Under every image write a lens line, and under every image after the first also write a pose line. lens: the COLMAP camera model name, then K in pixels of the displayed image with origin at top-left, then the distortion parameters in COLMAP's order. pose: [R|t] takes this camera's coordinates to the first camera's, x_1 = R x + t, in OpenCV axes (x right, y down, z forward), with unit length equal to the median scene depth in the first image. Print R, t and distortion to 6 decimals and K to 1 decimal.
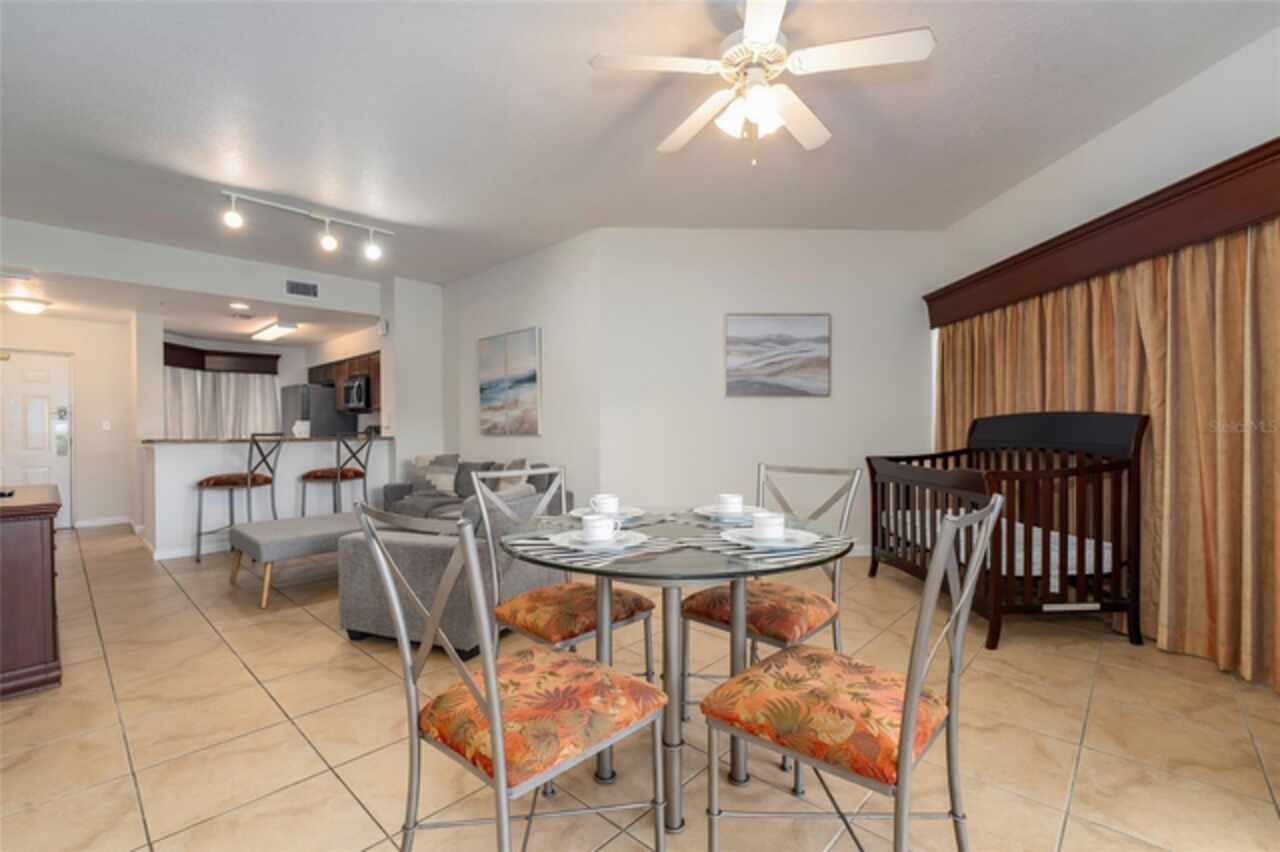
lens RADIAL K [[553.9, 0, 648.5], [0, 553.9, 428.1], [0, 0, 1]] dist [-0.015941, 0.000679]
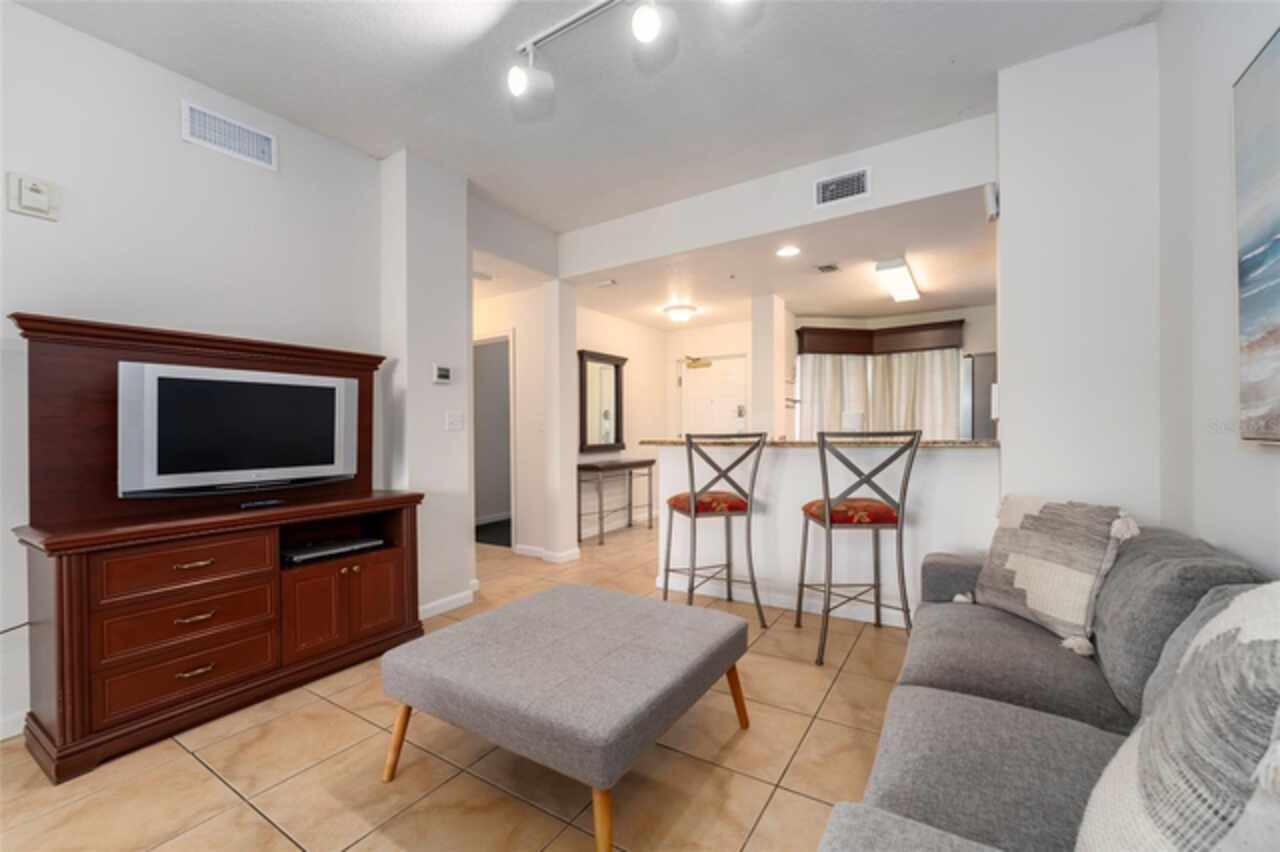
lens RADIAL K [[525.3, 0, 640.0], [0, 525.3, 426.0], [0, 0, 1]] dist [-0.003839, -0.000224]
pose [[0.167617, -0.002978, -0.985848, -0.110530], [0.014040, 0.999901, -0.000633, 0.000088], [0.985752, -0.013735, 0.167642, 0.704172]]
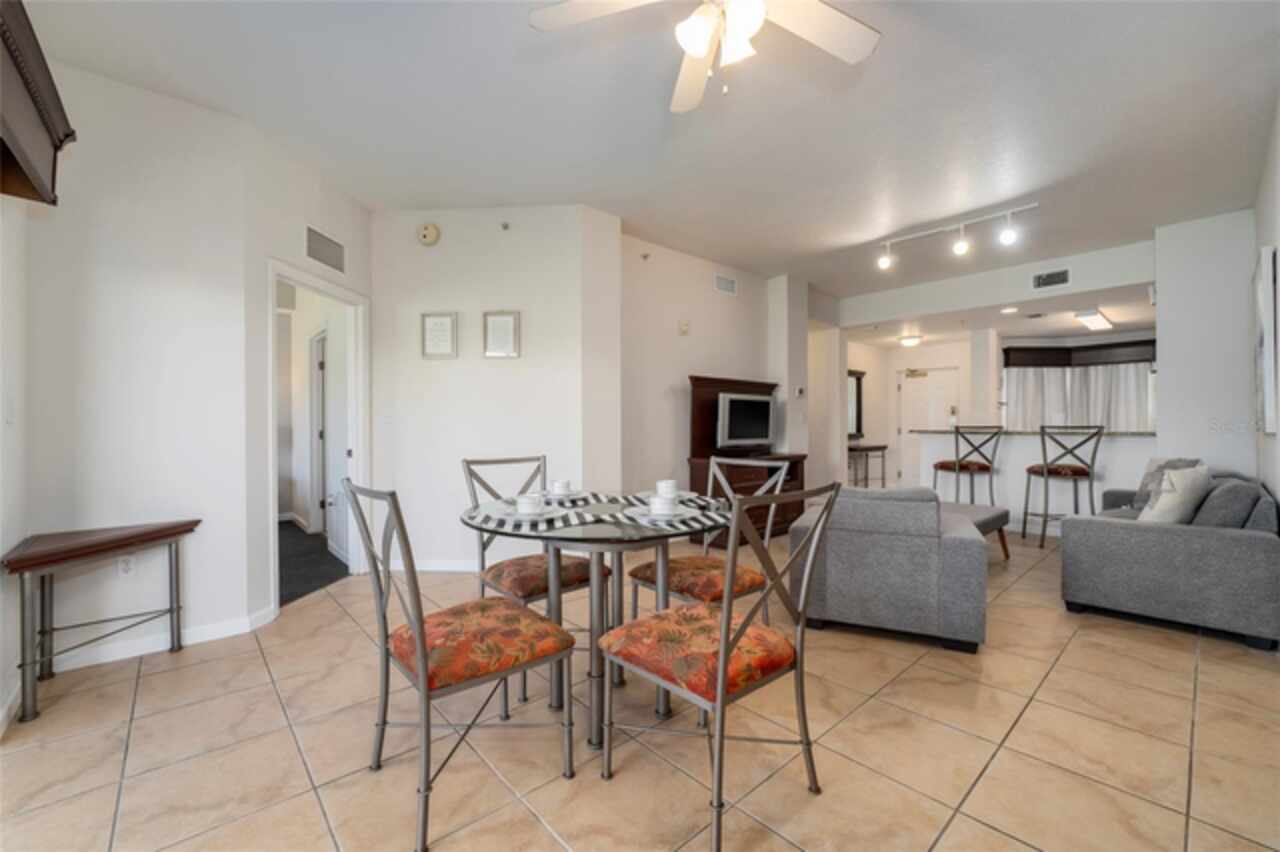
lens RADIAL K [[526.5, 0, 640.5], [0, 526.5, 419.1], [0, 0, 1]] dist [-0.011429, 0.000038]
pose [[-0.095912, -0.003563, -0.995383, 0.372734], [0.002753, 0.999989, -0.003845, -0.002526], [0.995386, -0.003109, -0.095901, 0.368480]]
